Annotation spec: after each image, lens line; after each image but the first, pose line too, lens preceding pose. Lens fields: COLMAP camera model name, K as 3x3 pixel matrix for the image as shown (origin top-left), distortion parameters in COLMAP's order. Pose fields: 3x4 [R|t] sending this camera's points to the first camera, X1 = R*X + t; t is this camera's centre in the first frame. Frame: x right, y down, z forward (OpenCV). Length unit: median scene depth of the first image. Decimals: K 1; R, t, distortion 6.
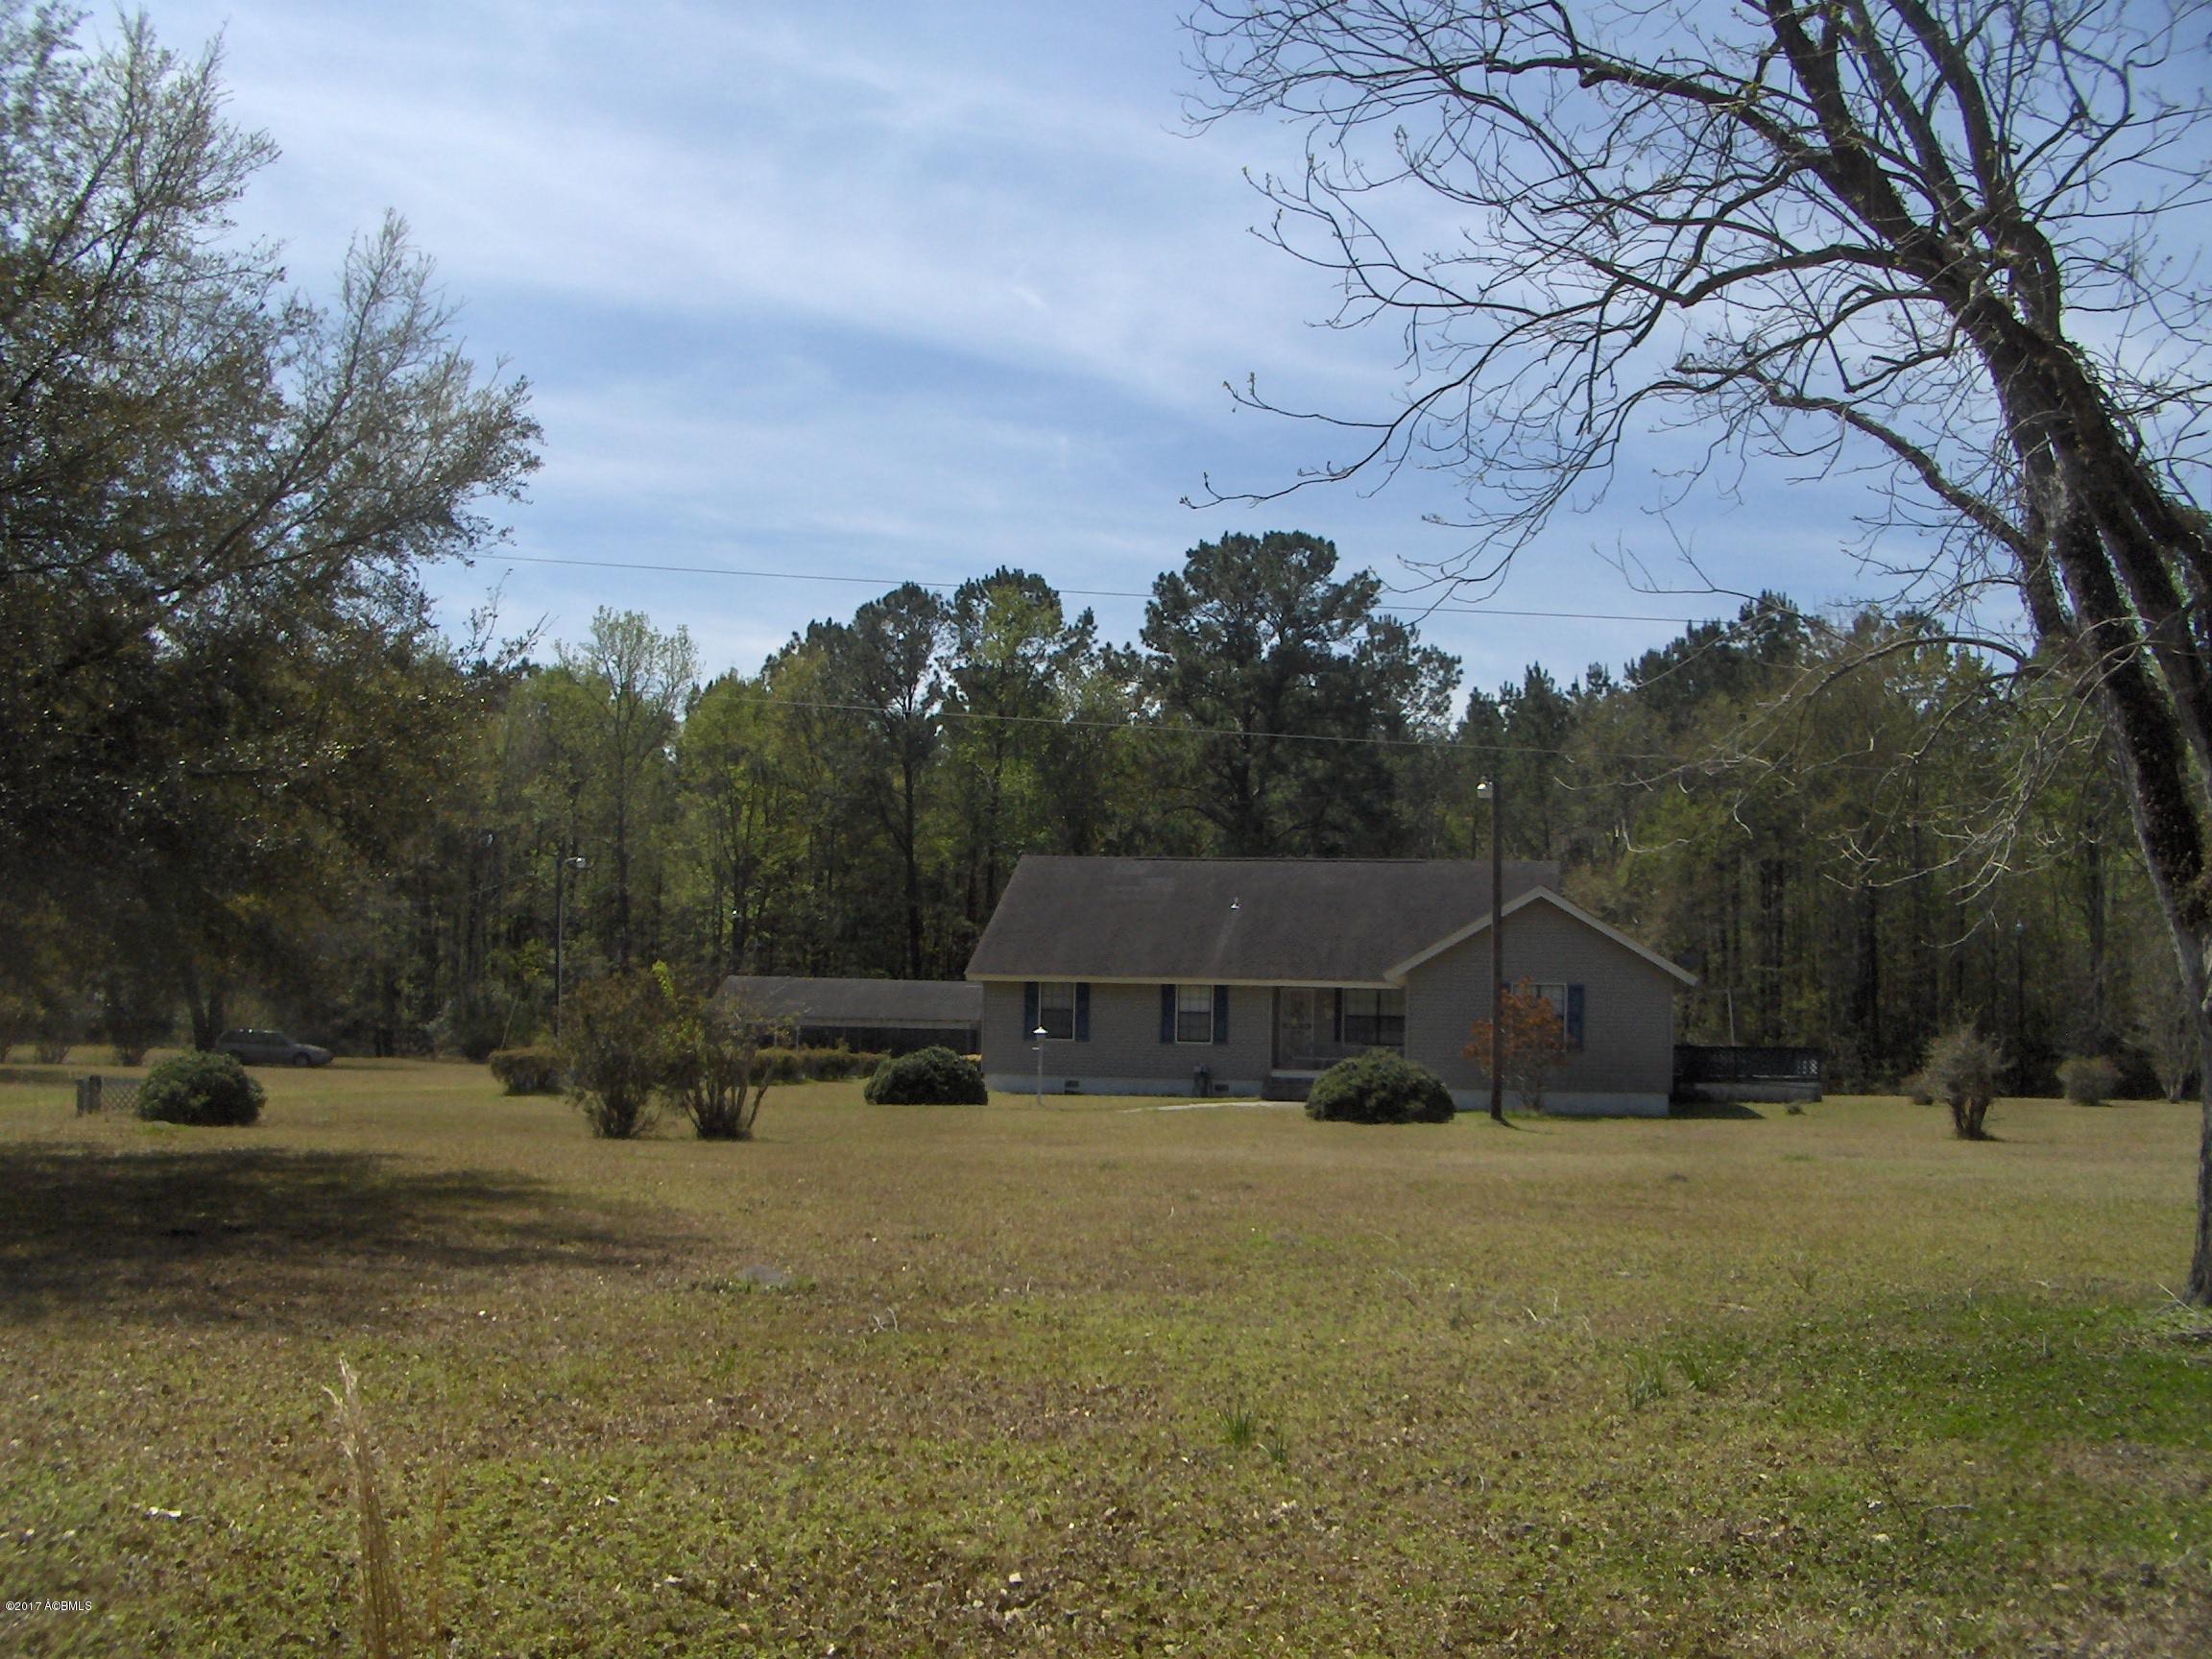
lens RADIAL K [[2277.4, 0, 1094.8], [0, 2277.4, 824.3], [0, 0, 1]] dist [-0.159321, 0.000000]
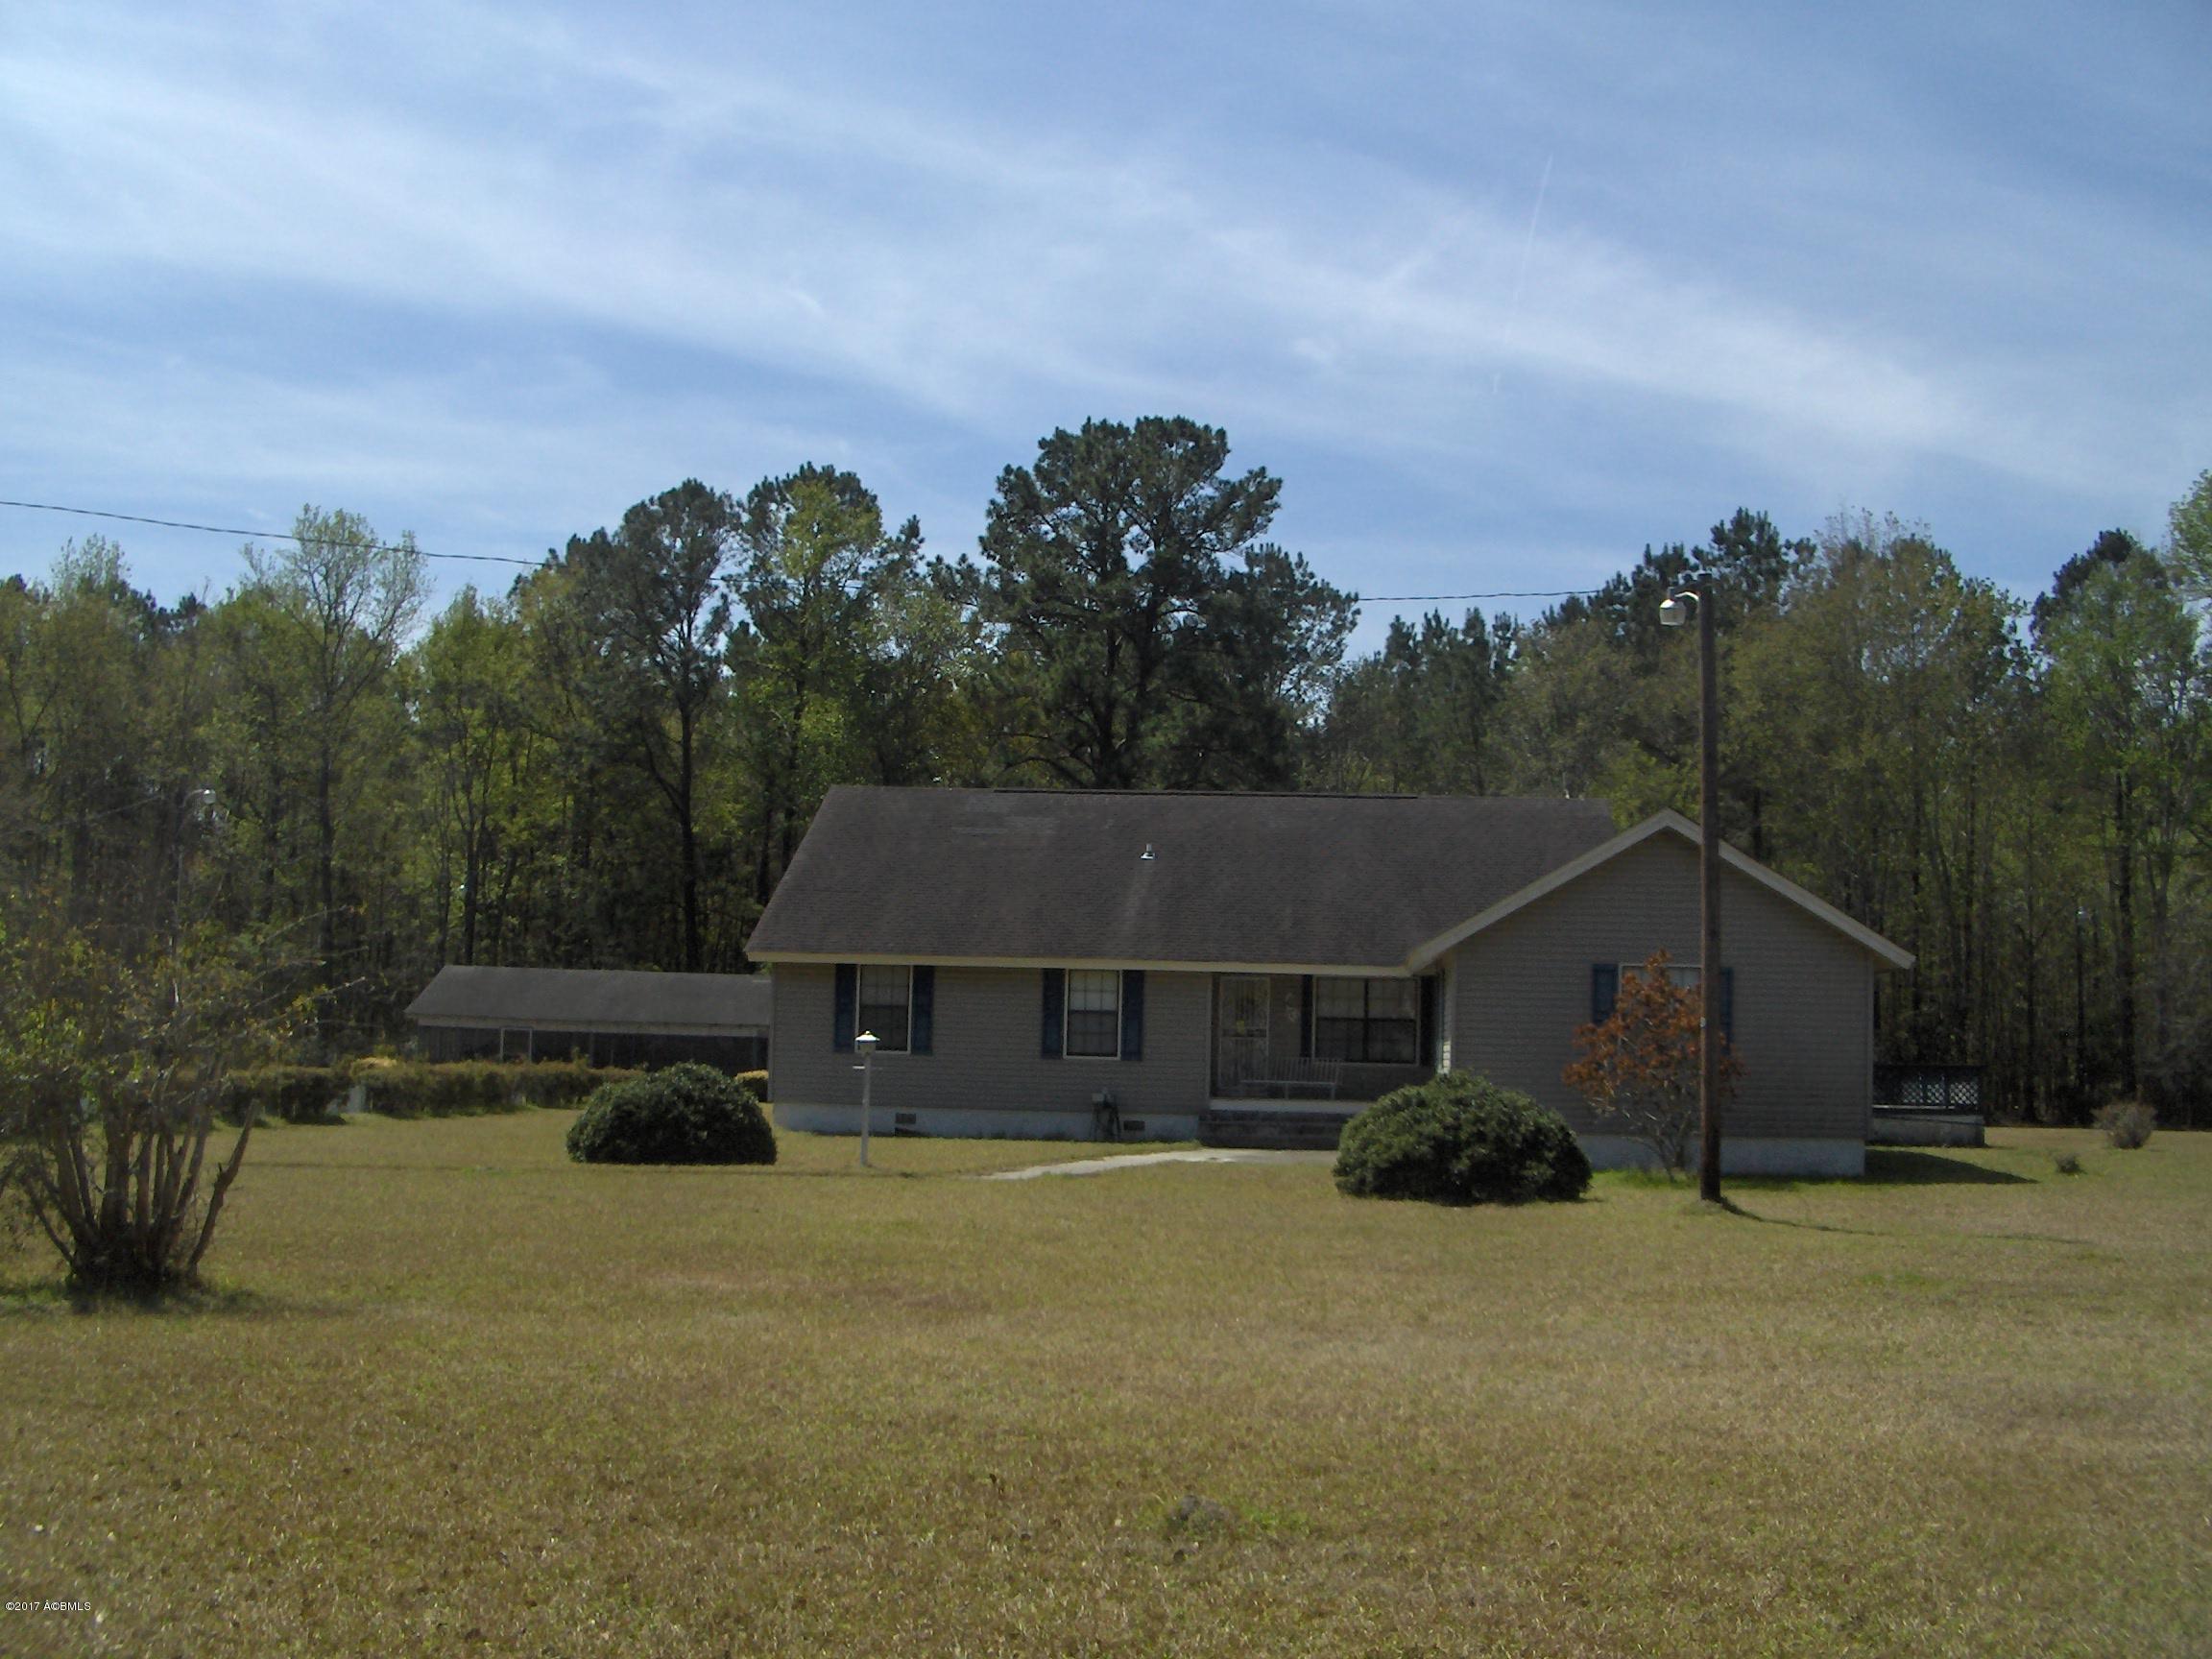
lens RADIAL K [[2277.4, 0, 1099.6], [0, 2277.4, 814.9], [0, 0, 1]] dist [-0.159321, 0.000000]
pose [[0.995898, 0.011796, 0.089707, -0.008560], [-0.011005, 0.999896, -0.009306, 0.018860], [-0.089807, 0.008280, 0.995925, 0.203004]]
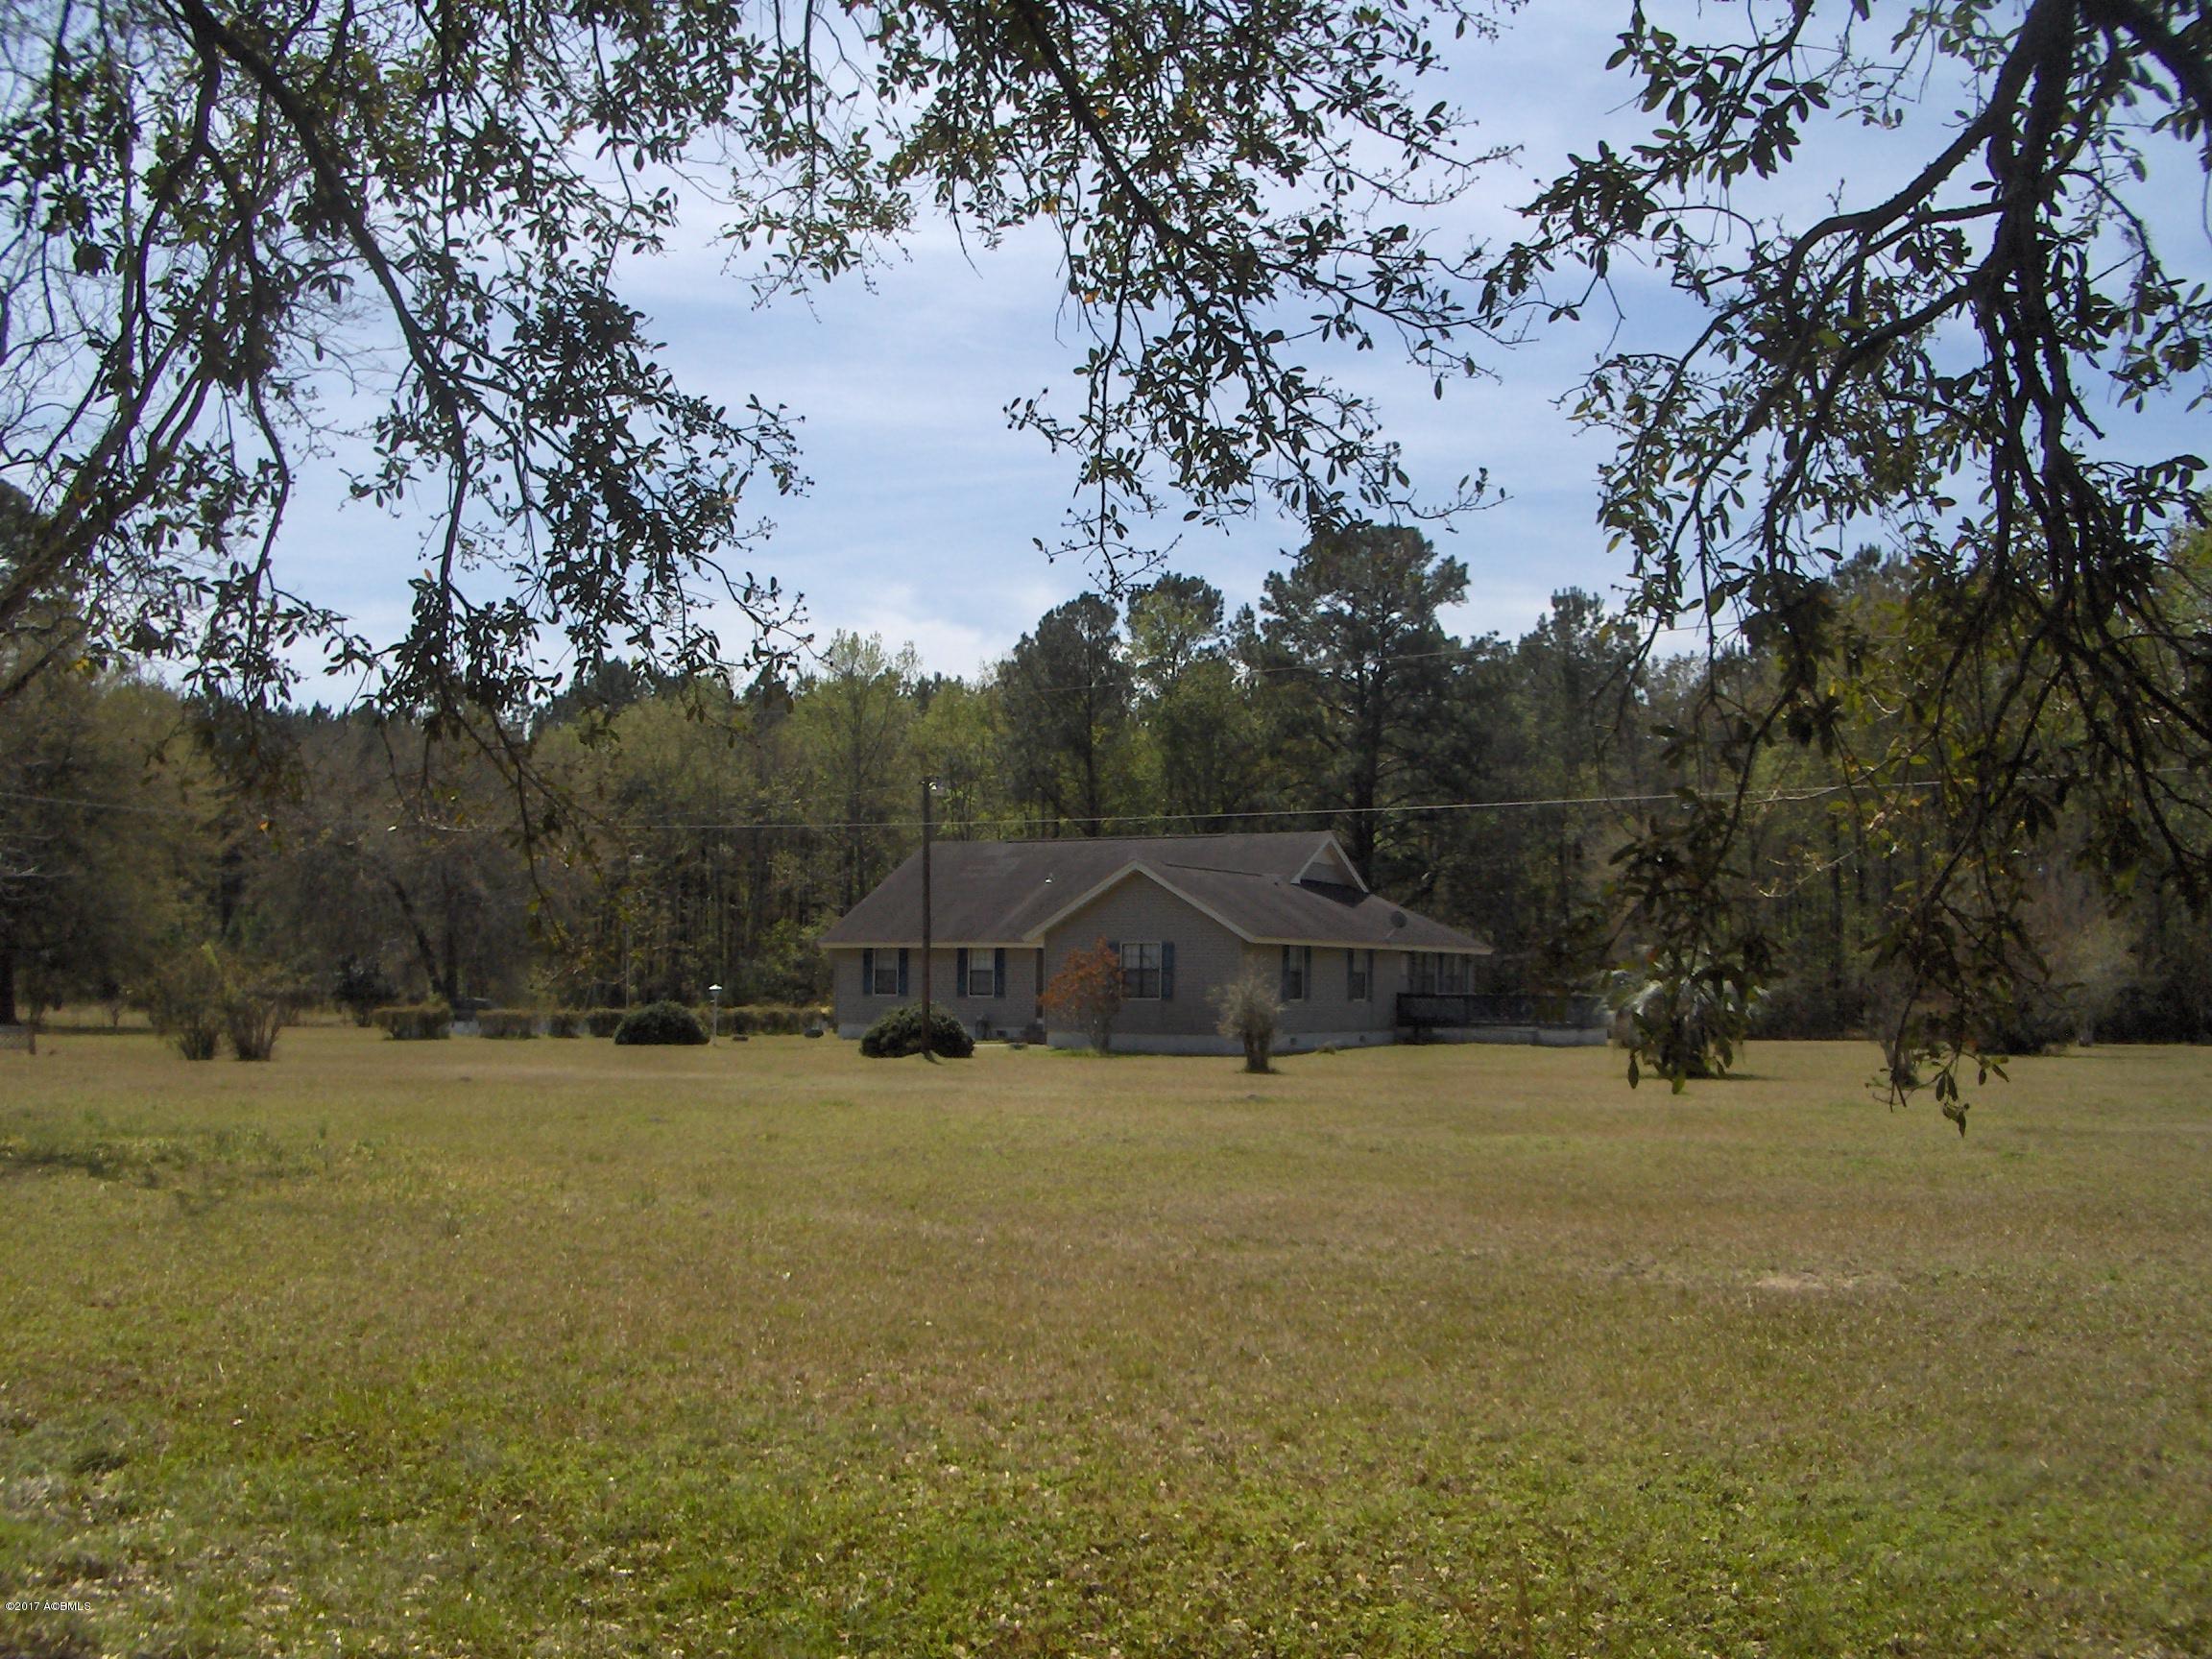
lens RADIAL K [[2277.4, 0, 1099.9], [0, 2277.4, 832.0], [0, 0, 1]] dist [-0.159321, 0.000000]
pose [[0.947953, -0.037904, -0.316146, 0.289638], [0.043754, 0.998977, 0.011424, -0.000898], [0.315390, -0.024662, 0.948642, -0.069477]]
